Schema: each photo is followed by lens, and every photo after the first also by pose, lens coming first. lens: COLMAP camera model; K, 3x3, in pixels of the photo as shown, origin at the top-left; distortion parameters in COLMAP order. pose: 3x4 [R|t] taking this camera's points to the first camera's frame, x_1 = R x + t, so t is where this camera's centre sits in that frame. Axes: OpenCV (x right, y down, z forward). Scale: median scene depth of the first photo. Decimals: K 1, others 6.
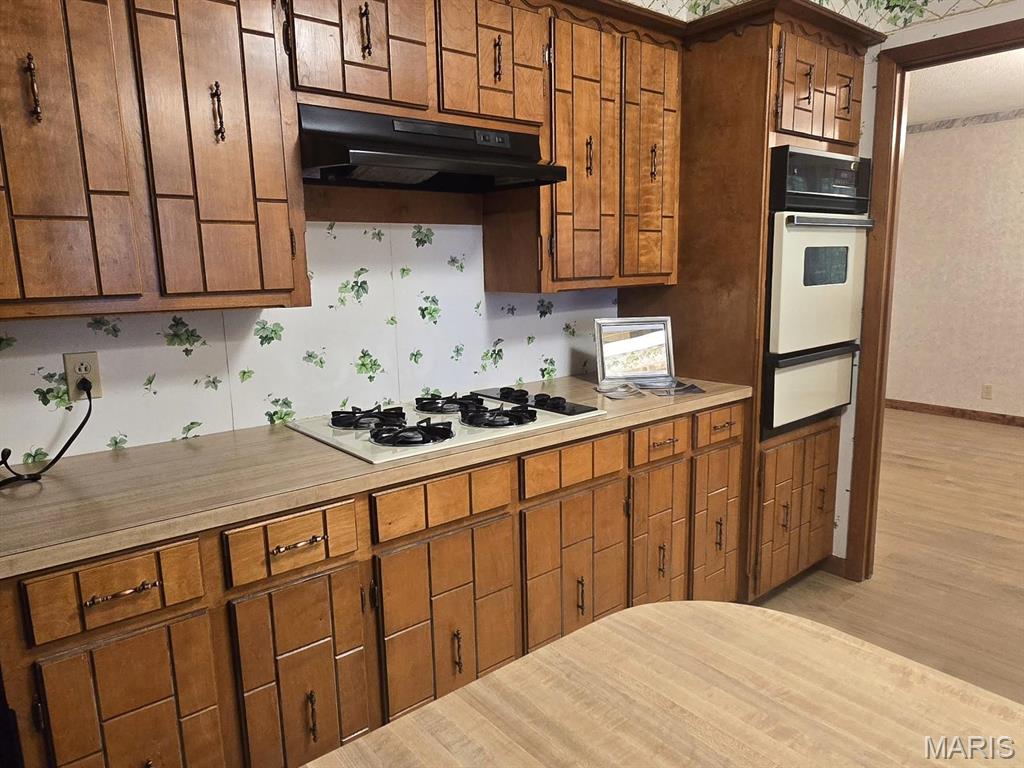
lens RADIAL K [[675.5, 0, 513.6], [0, 675.5, 386.0], [0, 0, 1]] dist [0.002516, -0.004644]
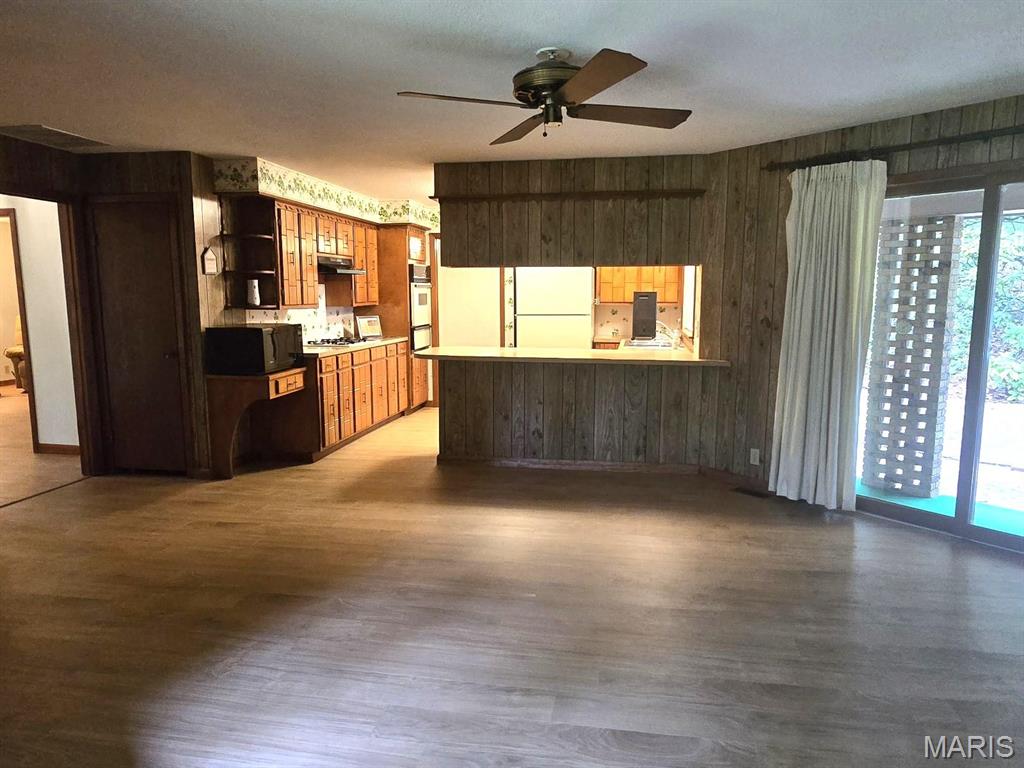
lens RADIAL K [[675.5, 0, 518.9], [0, 675.5, 384.8], [0, 0, 1]] dist [0.002516, -0.004644]
pose [[0.756871, -0.070229, 0.649780, -1.469175], [0.103704, 0.994519, -0.013307, 0.355032], [-0.645284, 0.077457, 0.760006, -1.911991]]
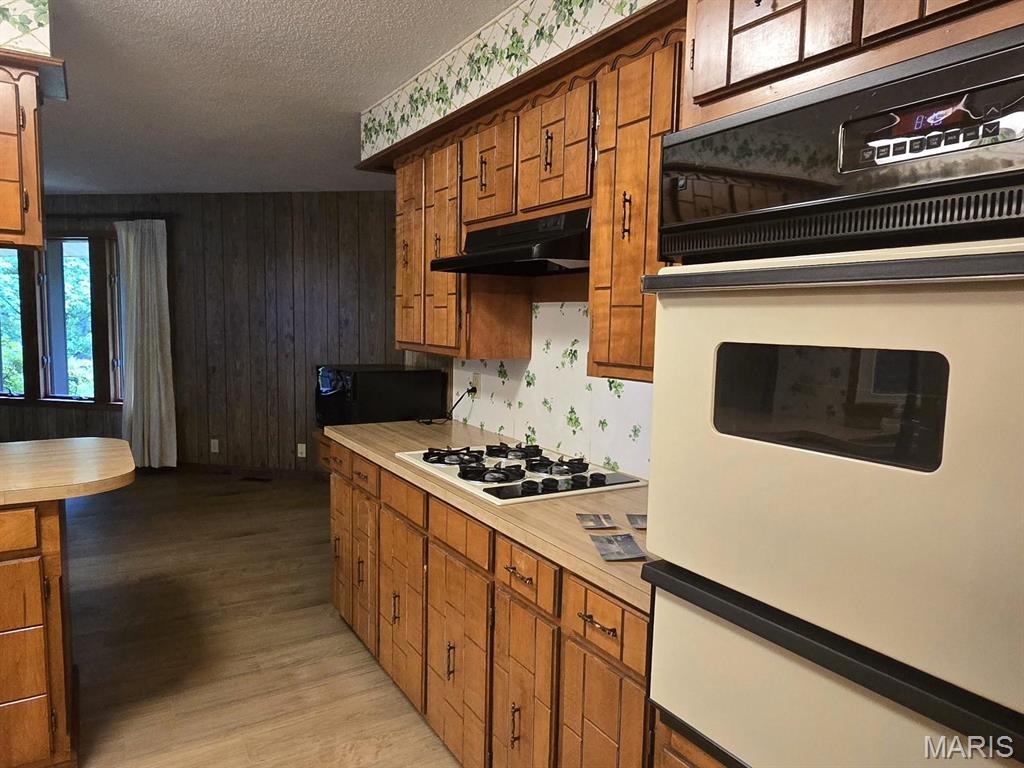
lens RADIAL K [[675.5, 0, 514.3], [0, 675.5, 384.5], [0, 0, 1]] dist [0.002516, -0.004644]
pose [[-0.129534, 0.111079, -0.985334, 0.907282], [-0.197655, 0.970871, 0.135432, -0.220070], [0.971675, 0.212300, -0.103806, 0.961099]]
